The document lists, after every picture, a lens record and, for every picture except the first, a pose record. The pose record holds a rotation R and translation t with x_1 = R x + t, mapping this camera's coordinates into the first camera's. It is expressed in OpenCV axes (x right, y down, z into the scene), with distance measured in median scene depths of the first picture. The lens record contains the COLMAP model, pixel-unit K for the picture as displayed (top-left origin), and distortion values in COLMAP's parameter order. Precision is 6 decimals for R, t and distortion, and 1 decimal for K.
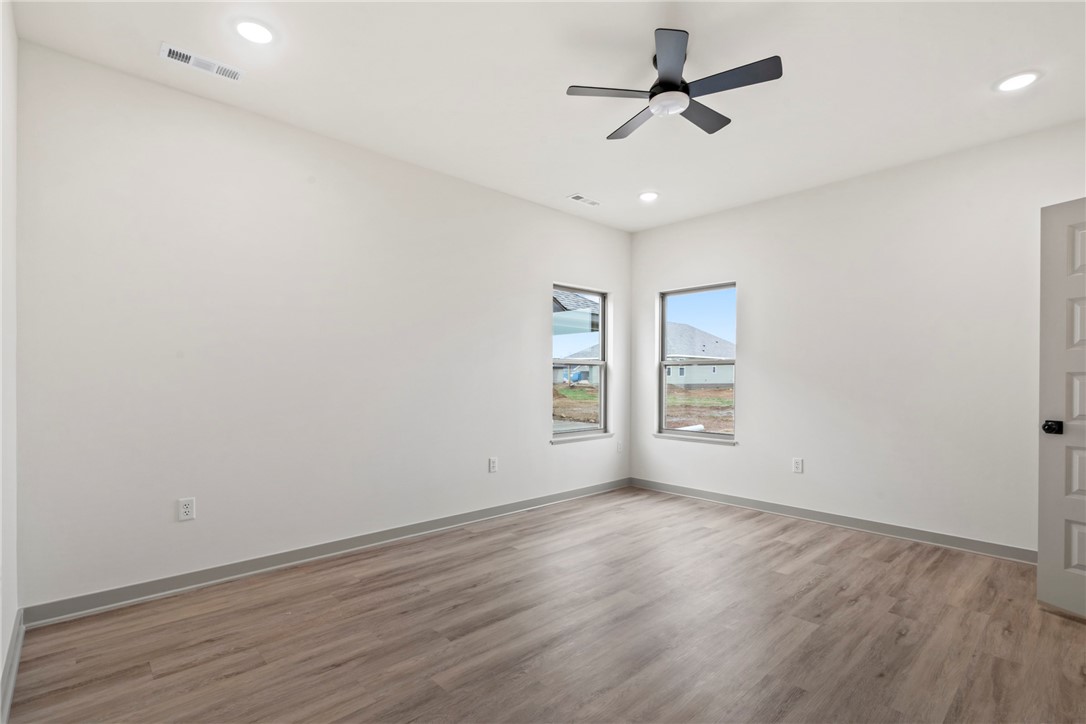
lens RADIAL K [[510.2, 0, 542.8], [0, 510.2, 371.1], [0, 0, 1]] dist [-0.001572, 0.001335]
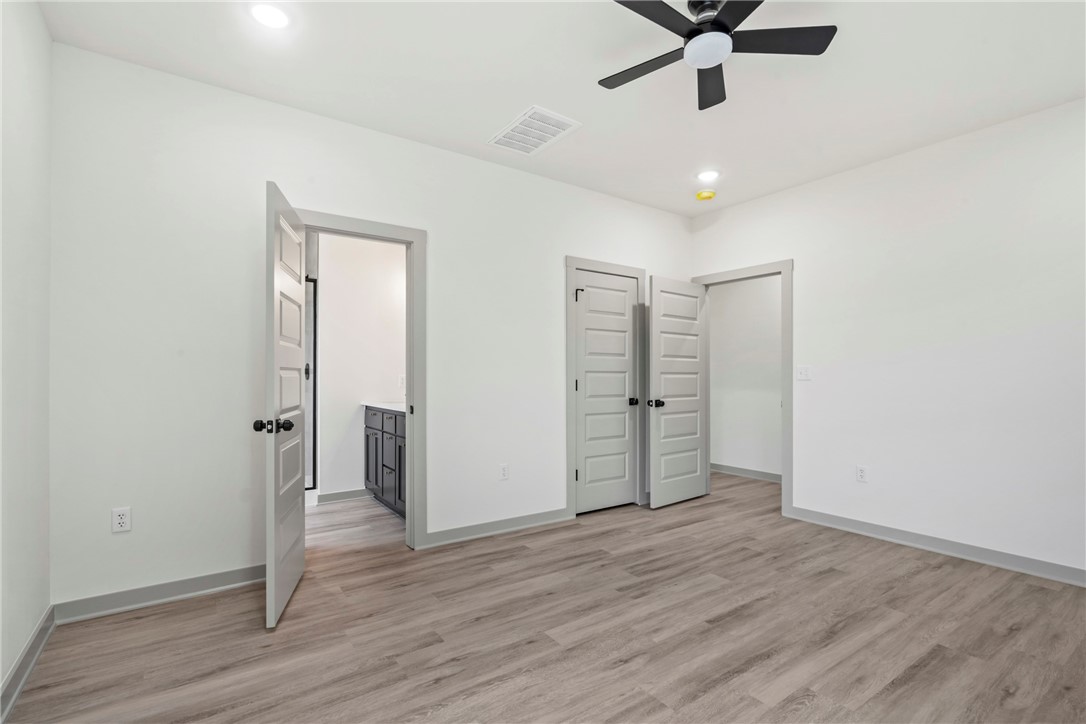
lens RADIAL K [[510.2, 0, 543.6], [0, 510.2, 371.6], [0, 0, 1]] dist [-0.001572, 0.001335]
pose [[-0.990959, -0.006687, 0.134001, 0.394663], [-0.009290, 0.999780, -0.018815, 0.025522], [-0.133846, -0.019890, -0.990803, 1.846497]]
